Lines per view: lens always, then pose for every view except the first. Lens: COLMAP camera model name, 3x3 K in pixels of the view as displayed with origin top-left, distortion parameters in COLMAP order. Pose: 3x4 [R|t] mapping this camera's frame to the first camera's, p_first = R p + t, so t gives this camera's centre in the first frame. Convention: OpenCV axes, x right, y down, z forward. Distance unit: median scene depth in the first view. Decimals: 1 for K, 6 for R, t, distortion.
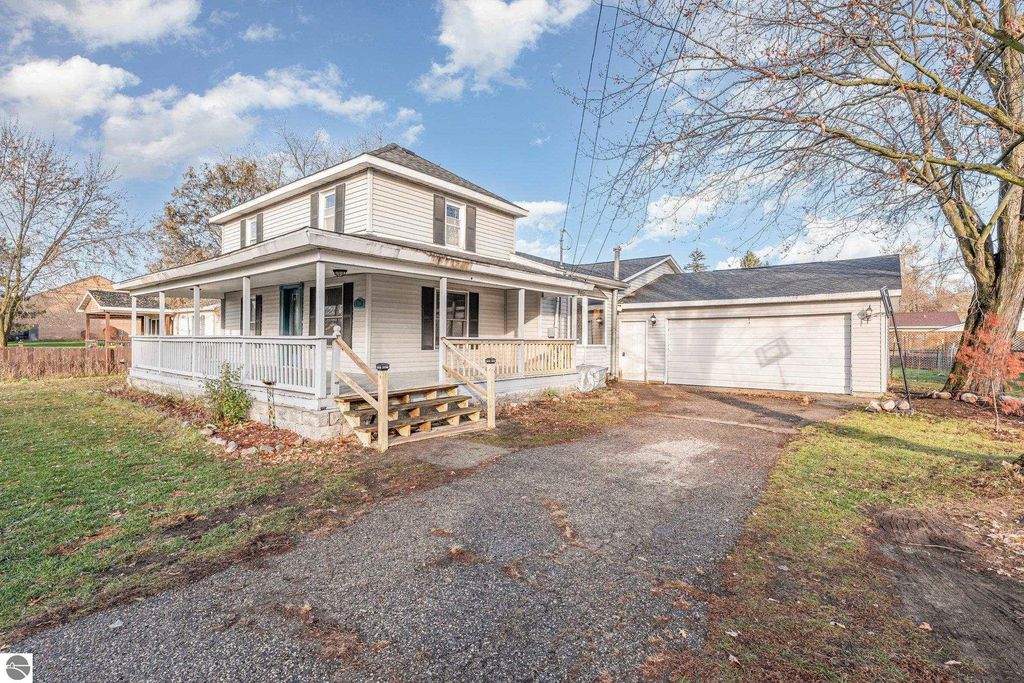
lens RADIAL K [[470.3, 0, 515.4], [0, 470.3, 333.8], [0, 0, 1]] dist [0.003345, 0.000185]
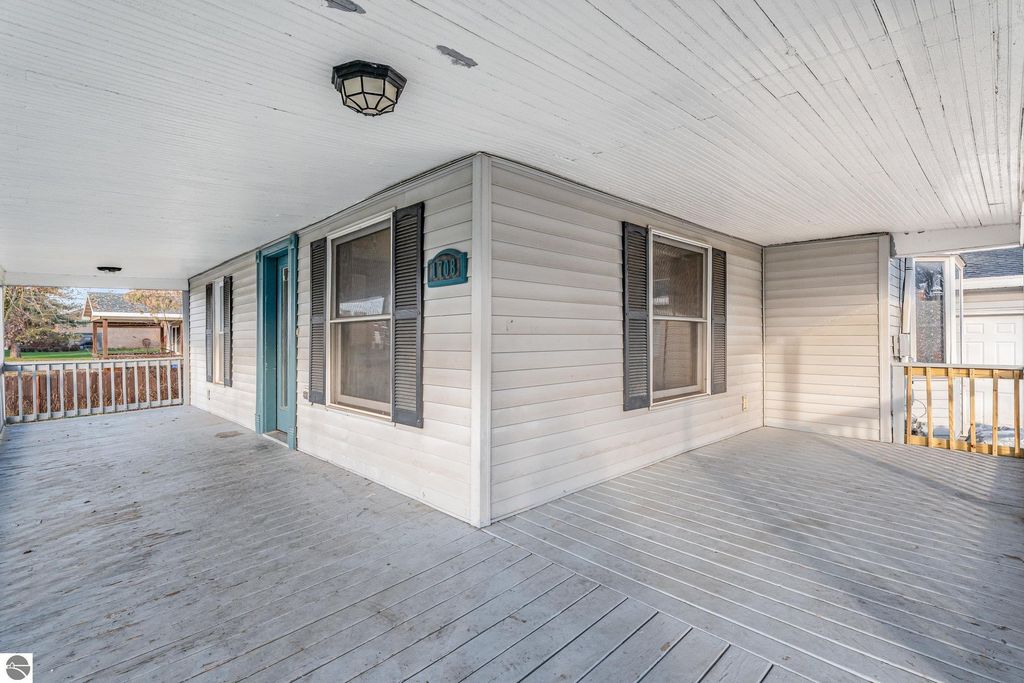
lens RADIAL K [[470.3, 0, 510.4], [0, 470.3, 338.4], [0, 0, 1]] dist [0.003345, 0.000185]
pose [[0.992635, -0.015833, -0.120104, -0.237838], [0.017242, 0.999794, 0.010699, -0.022334], [0.119910, -0.012691, 0.992704, 0.659267]]
